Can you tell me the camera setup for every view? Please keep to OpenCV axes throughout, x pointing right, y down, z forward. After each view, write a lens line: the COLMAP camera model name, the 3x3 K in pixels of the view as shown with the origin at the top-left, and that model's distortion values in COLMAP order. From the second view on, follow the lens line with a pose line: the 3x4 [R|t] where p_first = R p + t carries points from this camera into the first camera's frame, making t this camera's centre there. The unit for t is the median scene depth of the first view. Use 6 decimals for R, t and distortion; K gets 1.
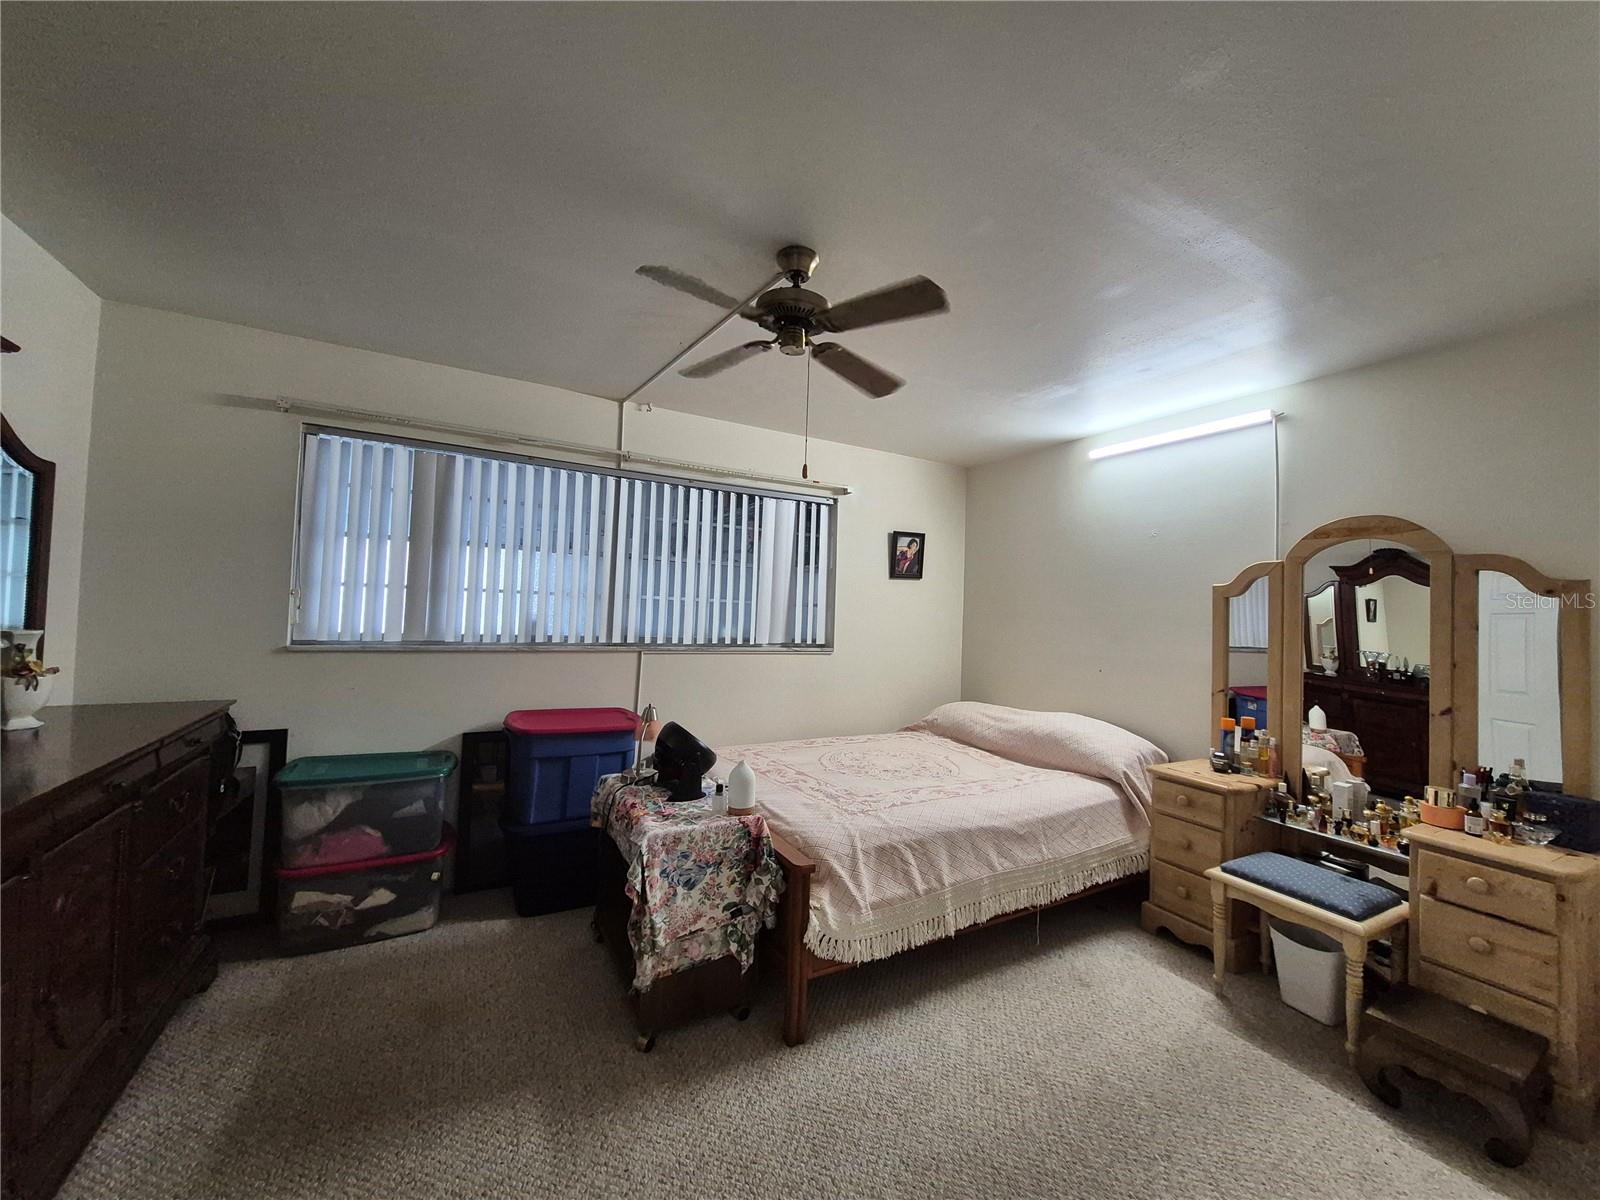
lens RADIAL K [[626.1, 0, 813.7], [0, 626.1, 592.0], [0, 0, 1]] dist [0.001278, 0.000334]
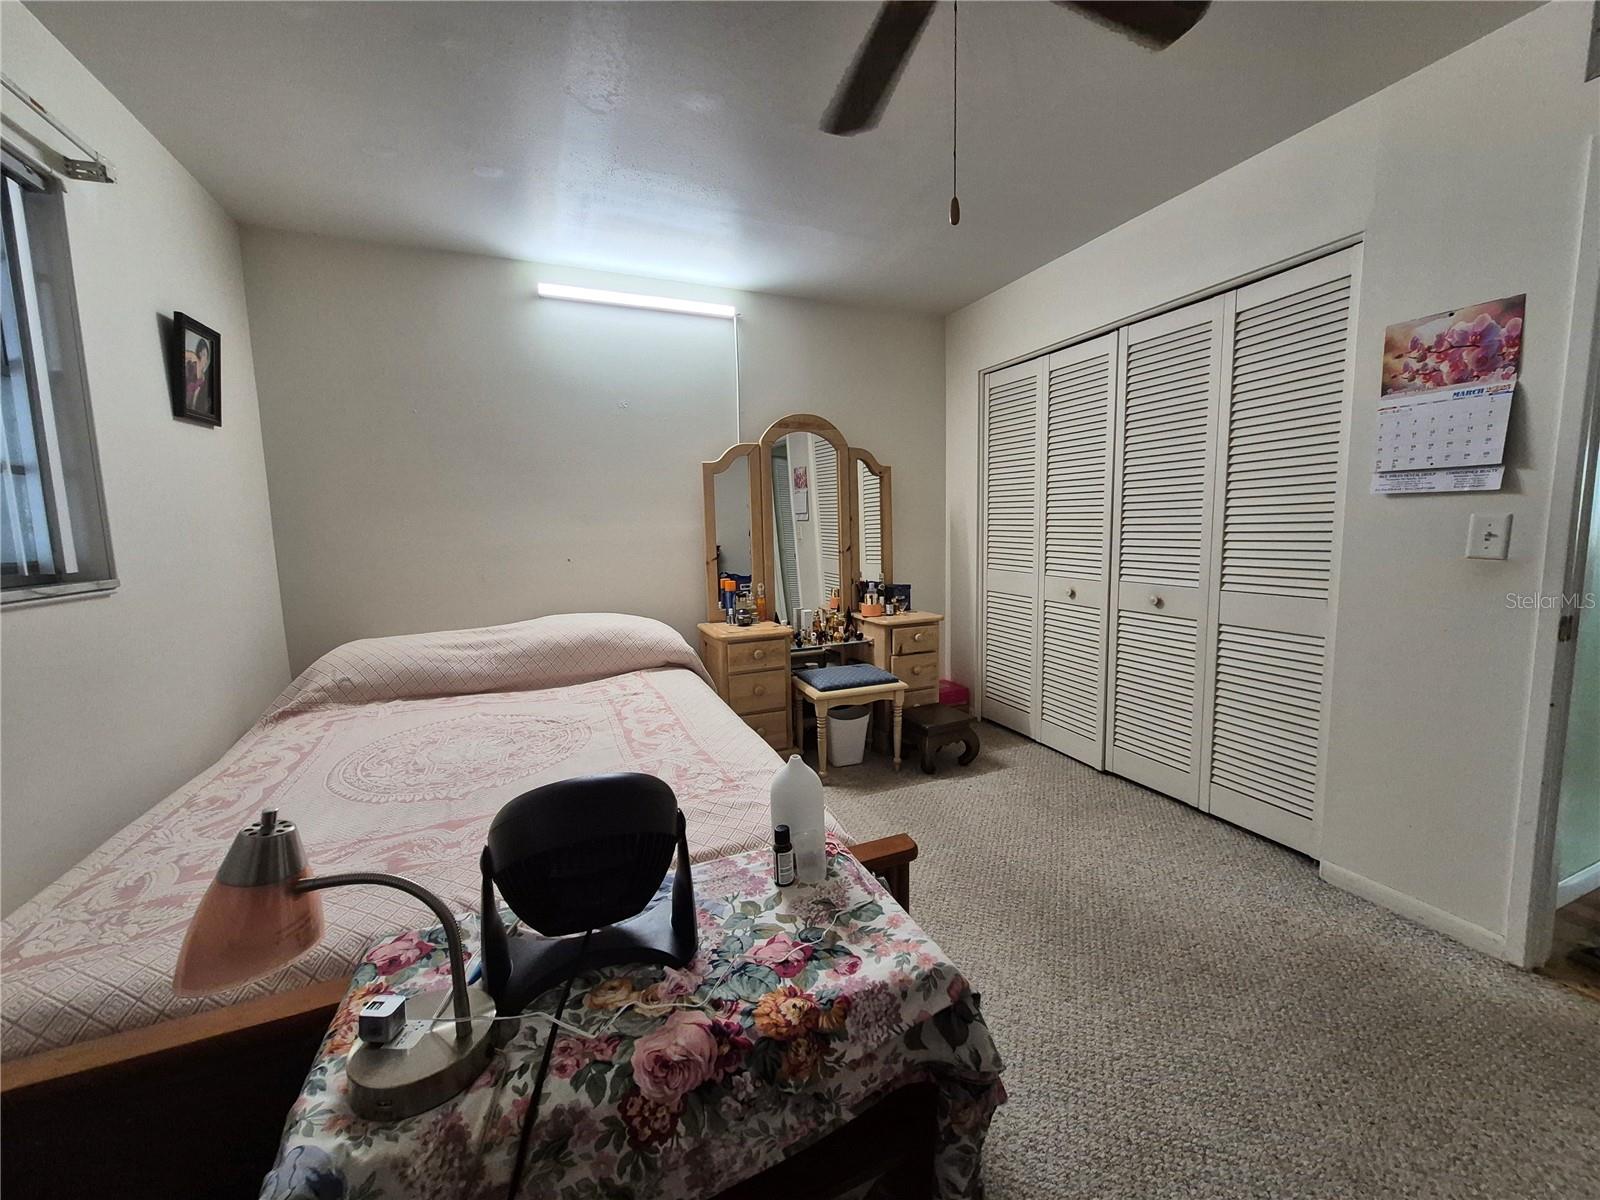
lens RADIAL K [[626.1, 0, 813.7], [0, 626.1, 592.0], [0, 0, 1]] dist [0.001278, 0.000334]
pose [[0.101020, -0.144383, 0.984352, -0.477901], [-0.005156, 0.989324, 0.145642, 0.055803], [-0.994871, -0.019788, 0.099197, 0.770990]]
